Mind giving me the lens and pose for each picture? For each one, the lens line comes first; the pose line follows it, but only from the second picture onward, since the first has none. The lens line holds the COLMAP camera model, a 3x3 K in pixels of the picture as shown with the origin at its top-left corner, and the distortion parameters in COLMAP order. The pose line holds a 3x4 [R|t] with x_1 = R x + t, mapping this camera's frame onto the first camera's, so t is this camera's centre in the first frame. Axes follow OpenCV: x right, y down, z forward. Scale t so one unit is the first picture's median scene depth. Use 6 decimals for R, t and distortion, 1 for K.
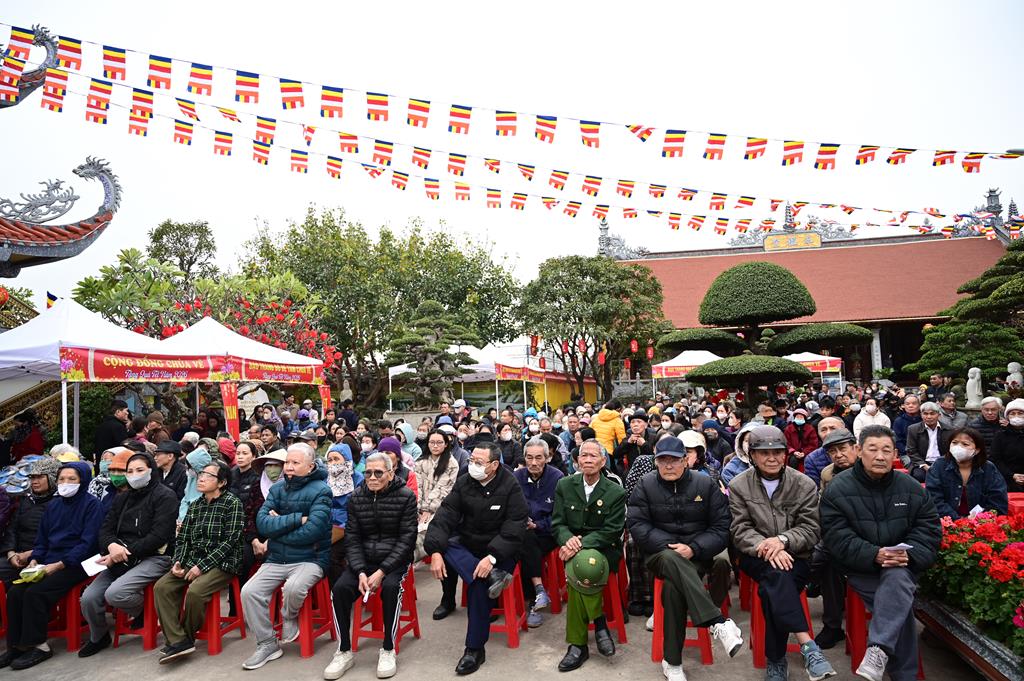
lens RADIAL K [[681.1, 0, 512.0], [0, 681.1, 340.5], [0, 0, 1]] dist [-0.007053, 0.001399]
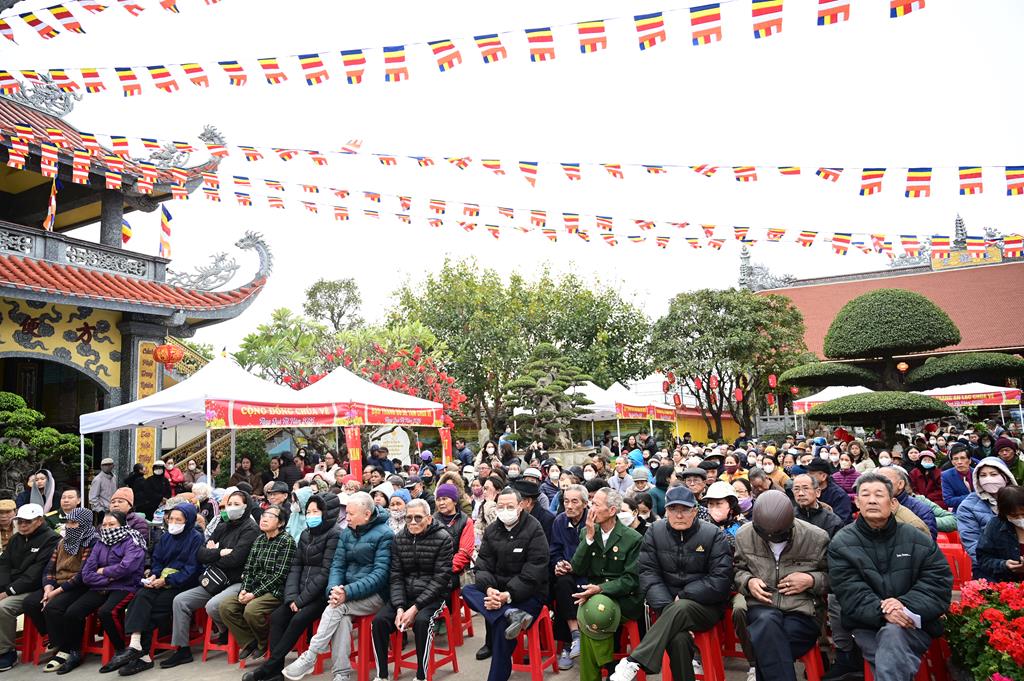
lens RADIAL K [[682.0, 0, 508.5], [0, 682.0, 341.2], [0, 0, 1]] dist [-0.009534, 0.001432]
pose [[0.972752, -0.037394, -0.228812, 0.064114], [0.025588, 0.998194, -0.054350, -0.007422], [0.230431, 0.047014, 0.971952, -0.016583]]
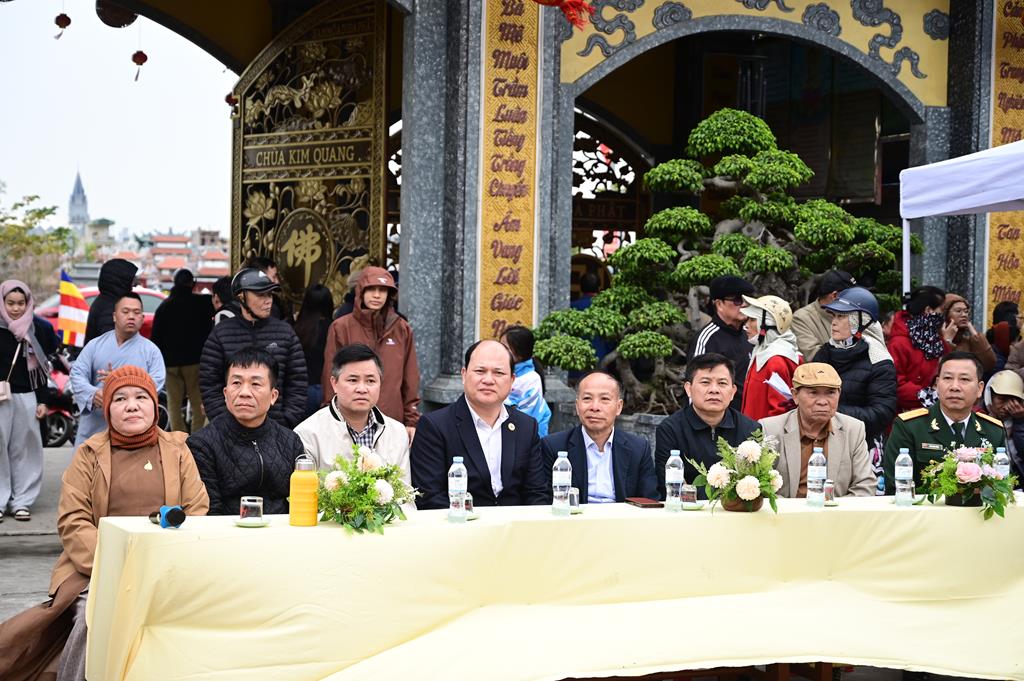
lens RADIAL K [[1803.5, 0, 473.6], [0, 1803.5, 340.6], [0, 0, 1]] dist [0.003970, 0.112939]
pose [[0.594743, 0.075574, -0.800355, -0.056101], [0.017848, 0.994085, 0.107130, 0.007394], [0.803717, -0.078000, 0.589876, 0.005179]]
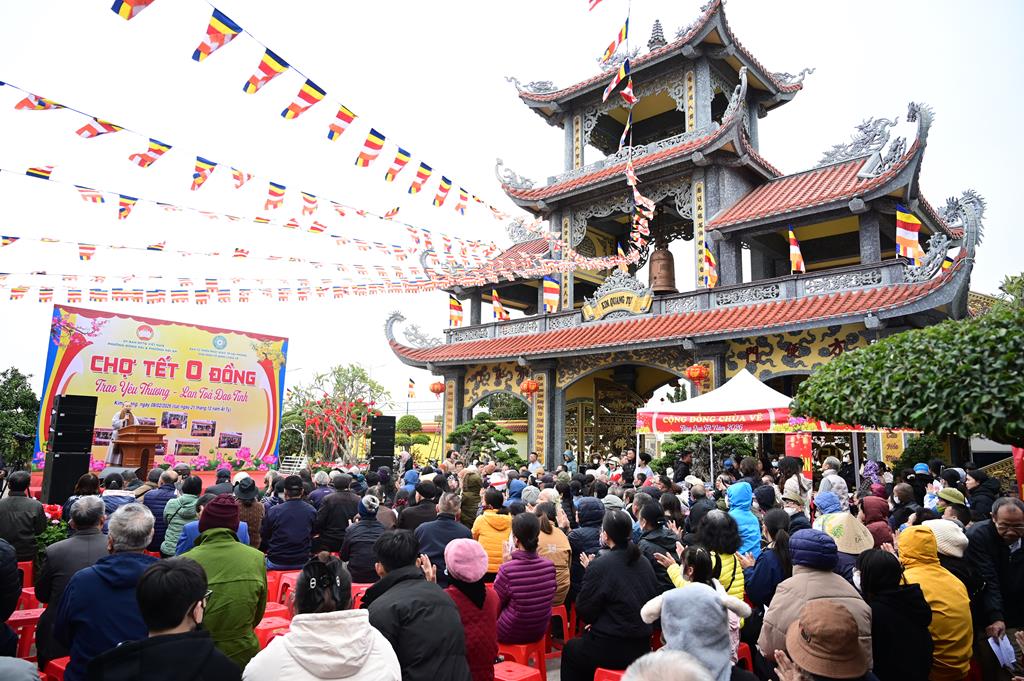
lens RADIAL K [[682.0, 0, 508.5], [0, 682.0, 341.2], [0, 0, 1]] dist [-0.009534, 0.001432]
pose [[-0.489101, -0.102482, -0.866186, 0.486550], [0.067654, 0.985624, -0.154815, 0.039041], [0.869599, -0.134321, -0.475137, 0.816018]]
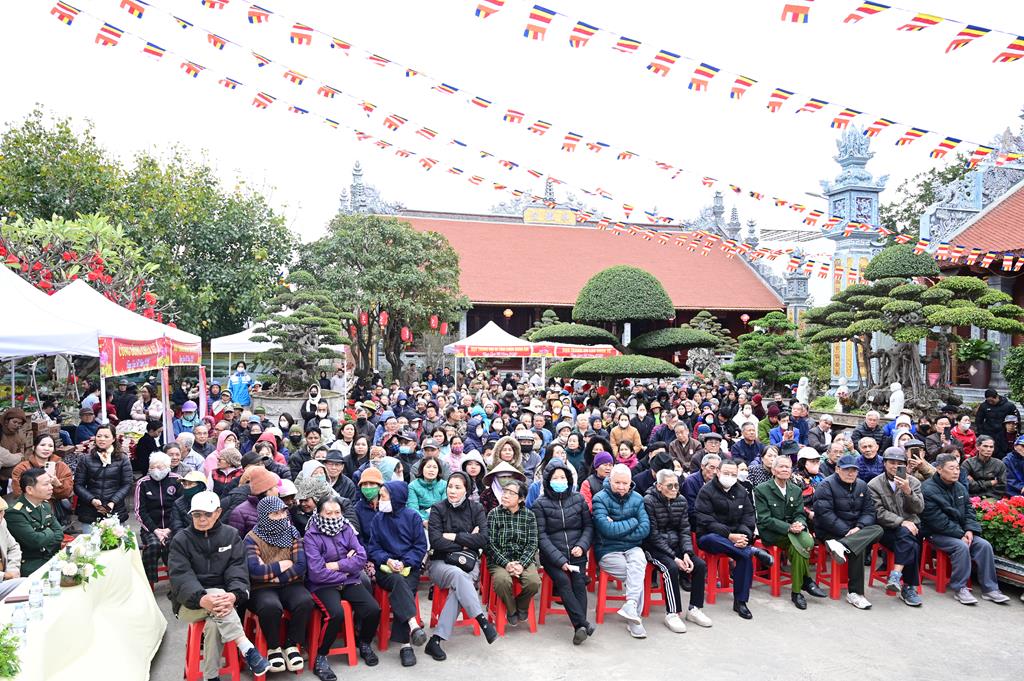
lens RADIAL K [[810.5, 0, 512.0], [0, 810.5, 340.5], [0, 0, 1]] dist [-0.004493, -0.000832]
pose [[0.895289, 0.049561, 0.442720, -0.348047], [-0.077307, 0.995999, 0.044834, -0.038682], [-0.438727, -0.074365, 0.895538, -0.077919]]
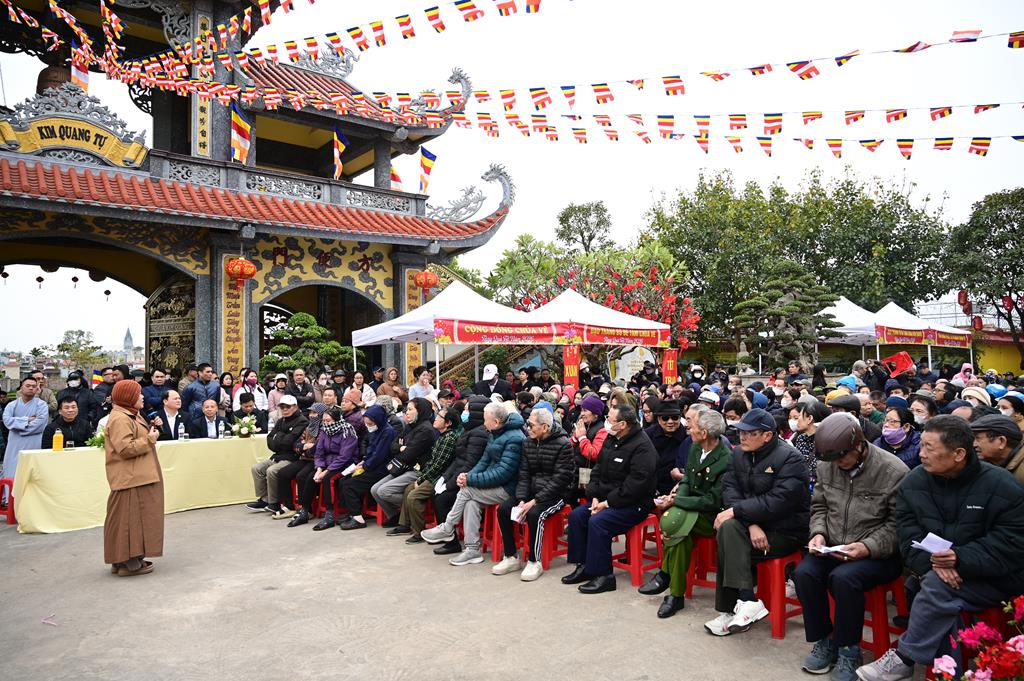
lens RADIAL K [[682.0, 0, 508.5], [0, 682.0, 341.2], [0, 0, 1]] dist [-0.009534, 0.001432]
pose [[0.798360, 0.005584, -0.602155, 0.148839], [0.029846, 0.998361, 0.048829, -0.004167], [0.601441, -0.056955, 0.796885, -0.001306]]
